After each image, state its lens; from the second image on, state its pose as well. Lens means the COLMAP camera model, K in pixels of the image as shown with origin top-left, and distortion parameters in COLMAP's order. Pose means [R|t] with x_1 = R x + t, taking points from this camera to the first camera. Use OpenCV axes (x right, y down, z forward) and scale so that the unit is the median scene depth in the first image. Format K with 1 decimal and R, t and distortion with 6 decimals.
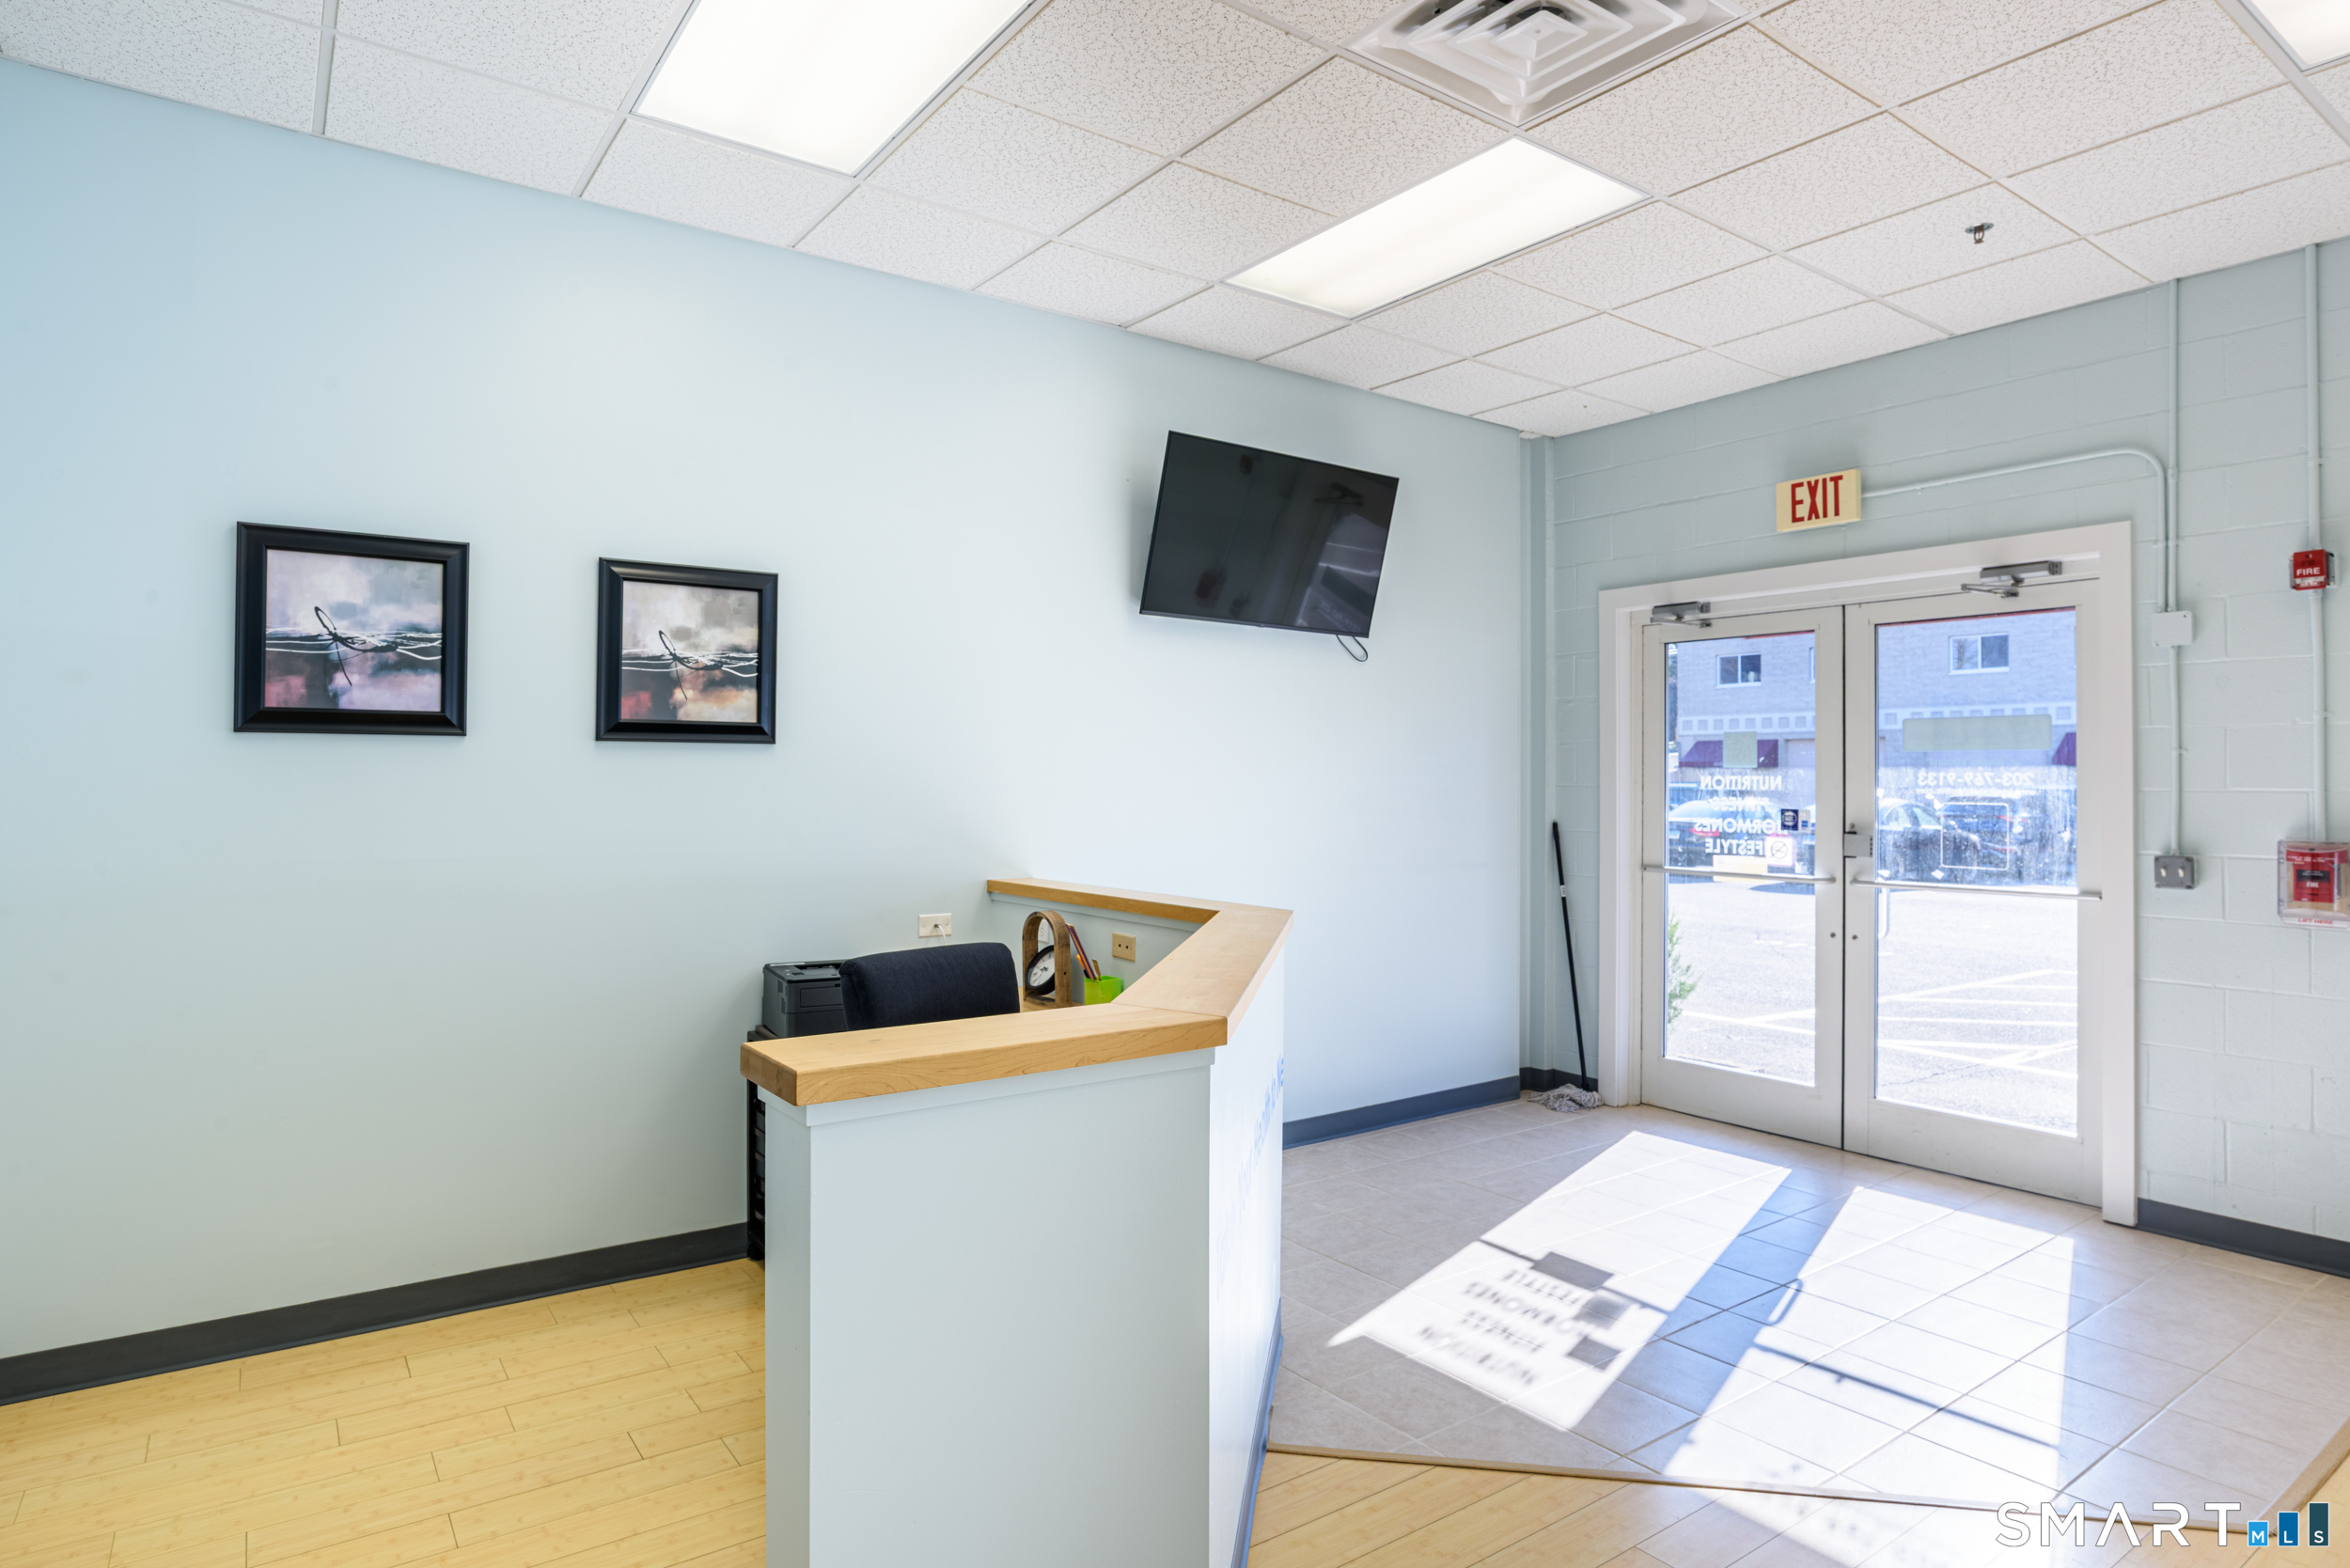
lens RADIAL K [[1294.1, 0, 1170.4], [0, 1294.1, 734.4], [0, 0, 1]] dist [-0.031341, 0.006840]
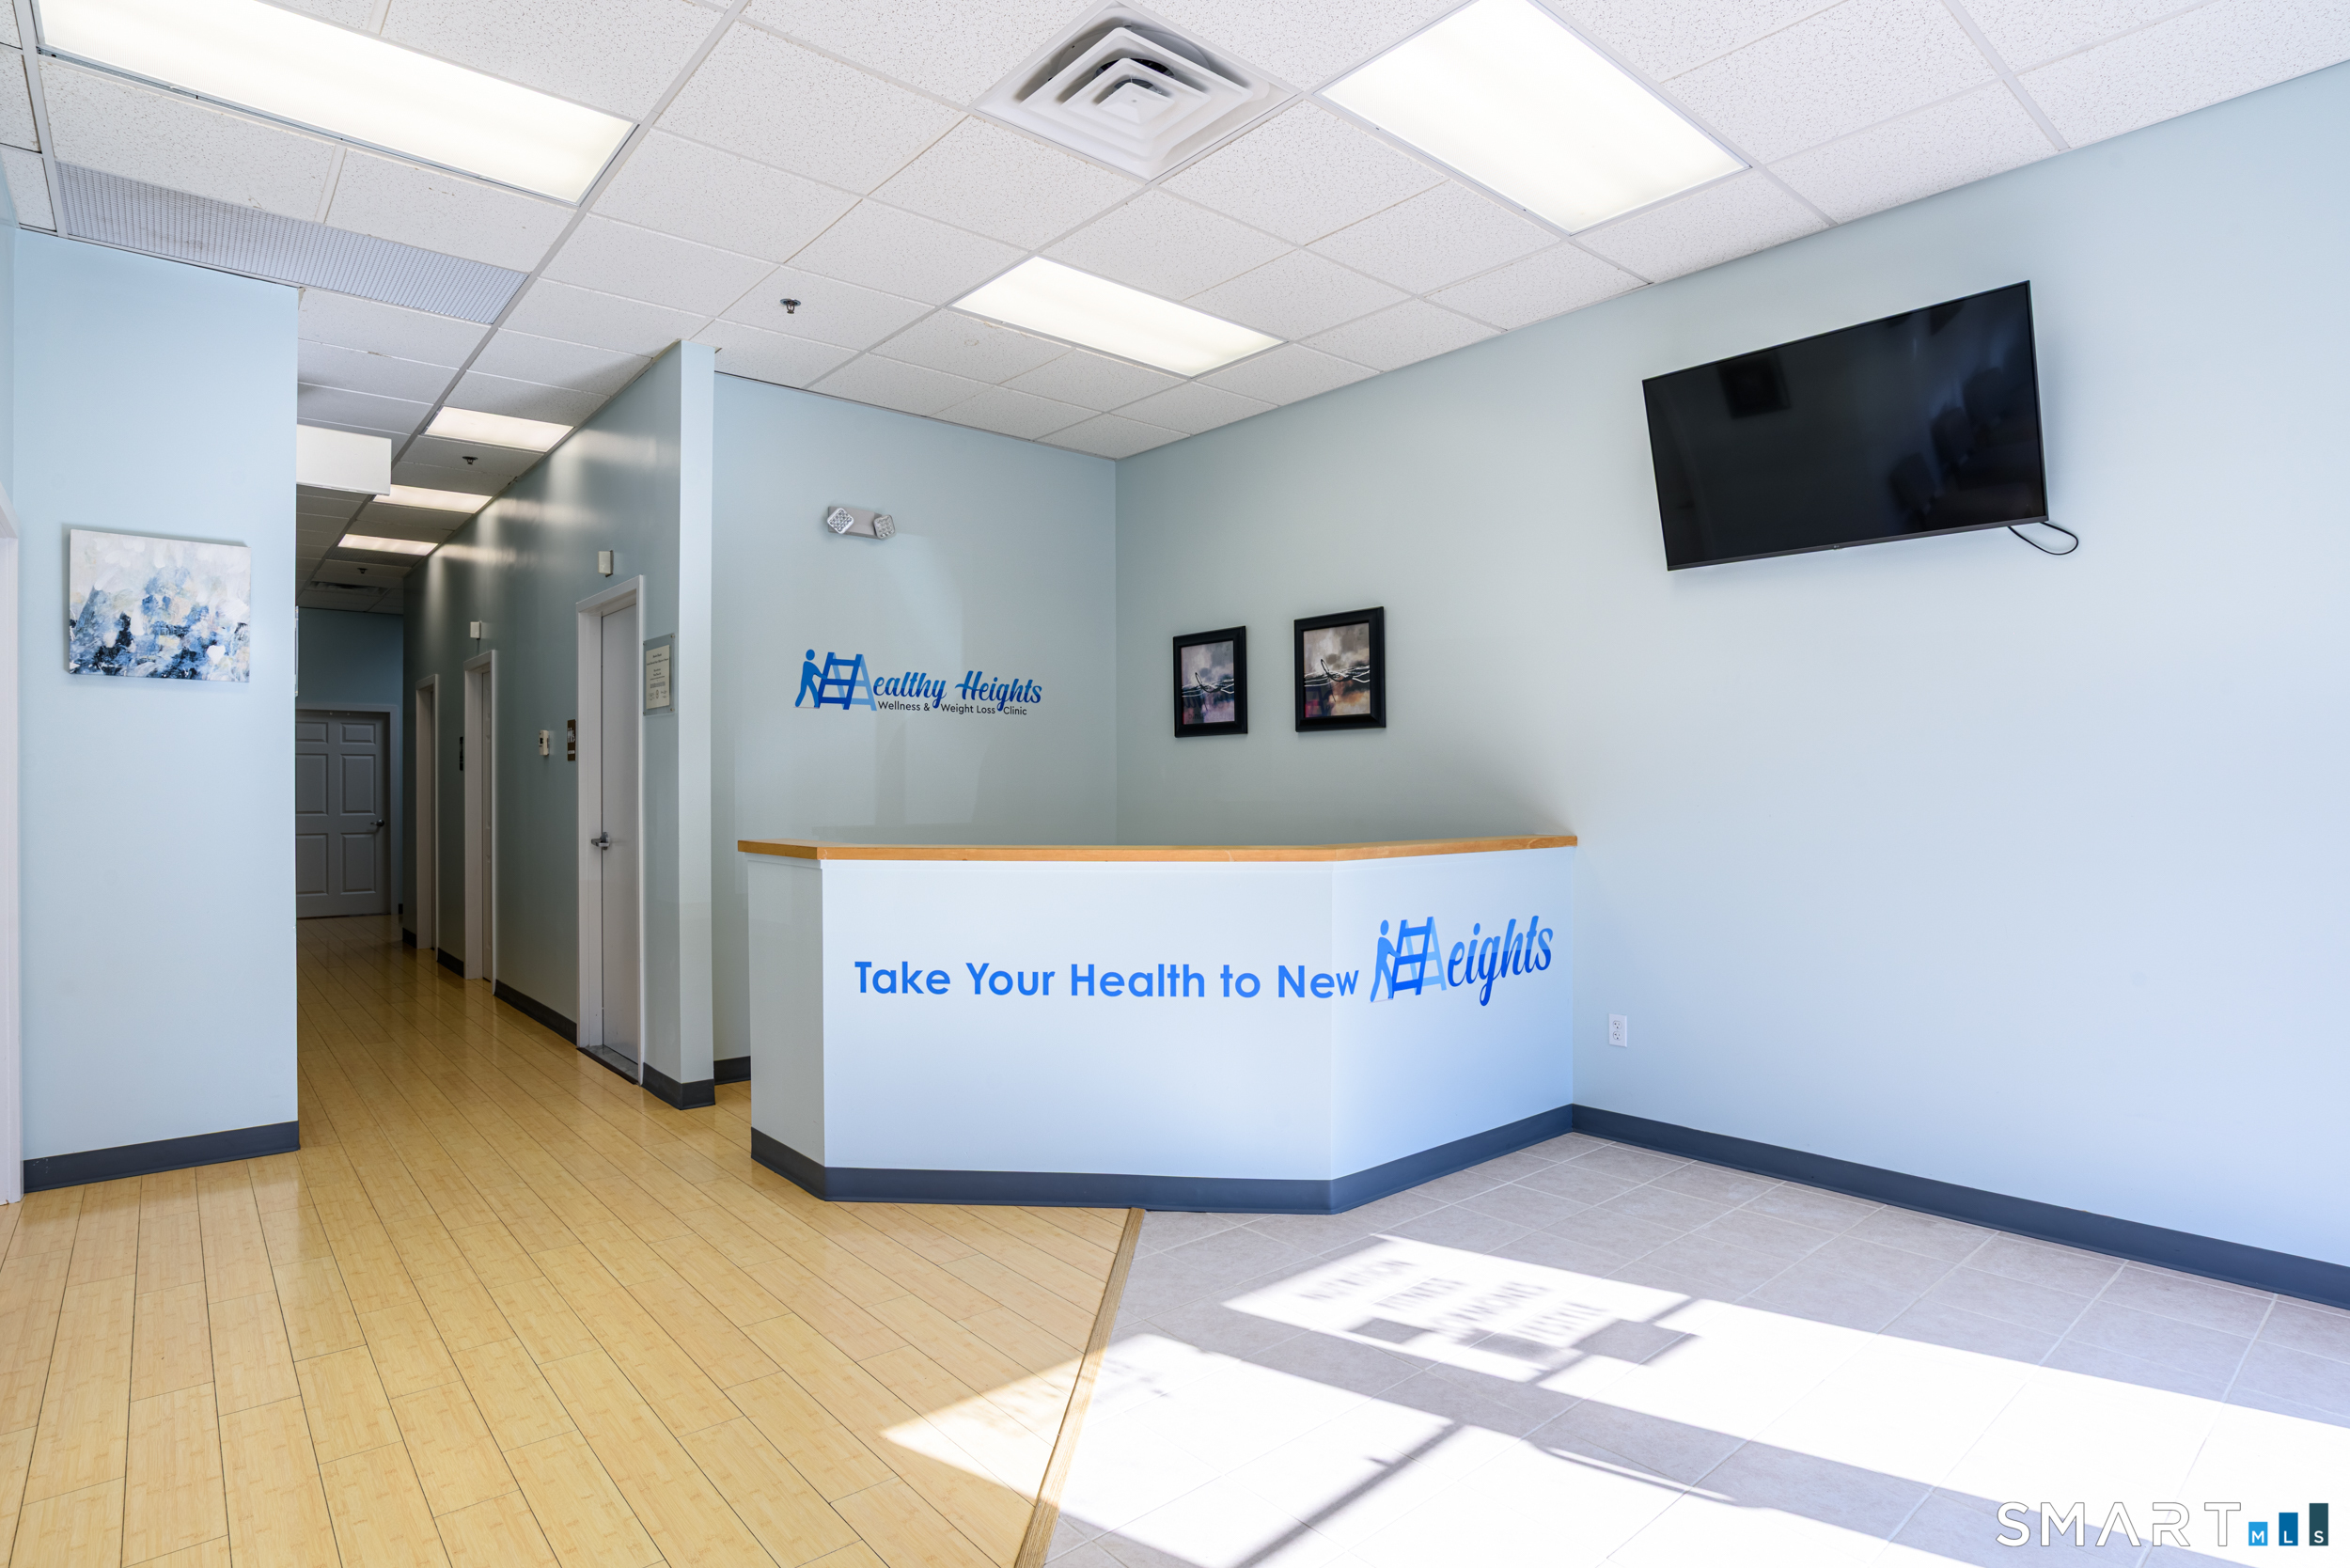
lens RADIAL K [[1230.4, 0, 1175.4], [0, 1230.4, 788.2], [0, 0, 1]] dist [-0.049228, 0.019817]
pose [[0.085696, -0.005863, -0.996304, 1.083829], [0.036109, 0.999344, -0.002775, 0.073858], [0.995667, -0.035737, 0.085852, 0.700450]]
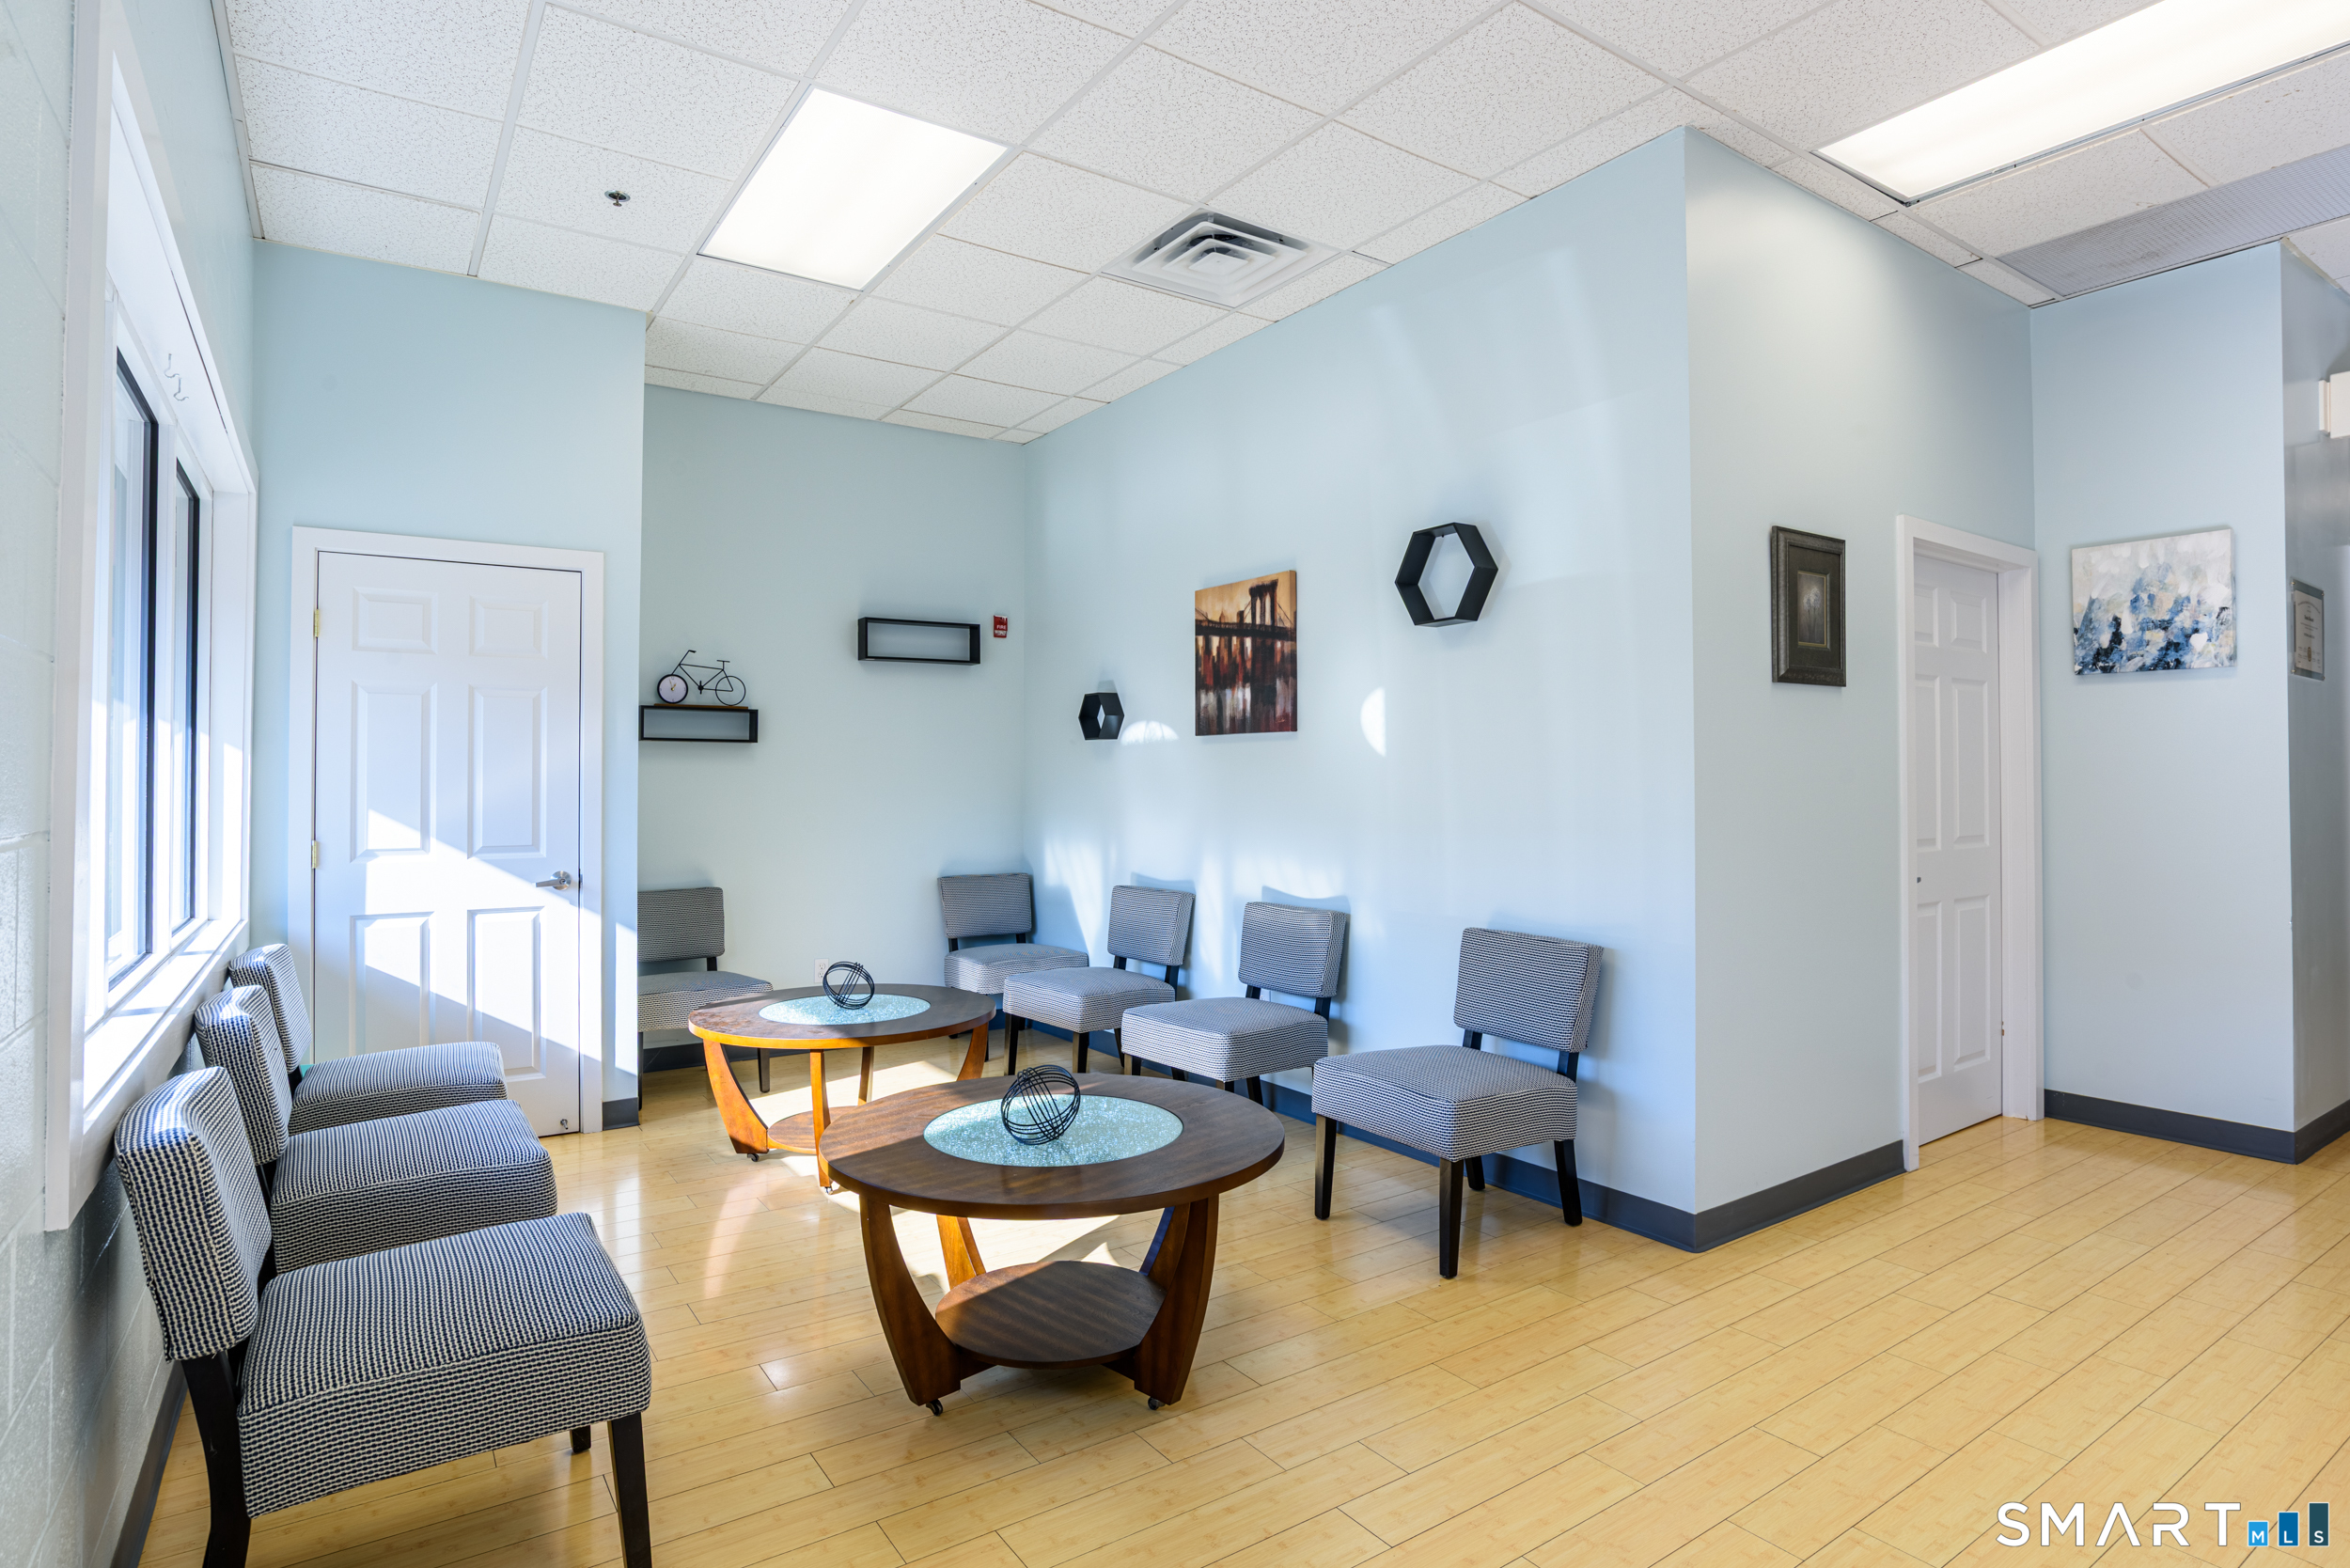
lens RADIAL K [[1230.4, 0, 1154.4], [0, 1230.4, 762.2], [0, 0, 1]] dist [-0.049228, 0.019817]
pose [[-0.999121, -0.002927, 0.041815, 0.830040], [-0.004989, 0.998772, -0.049293, 0.087619], [-0.041620, -0.049458, -0.997909, 1.073160]]
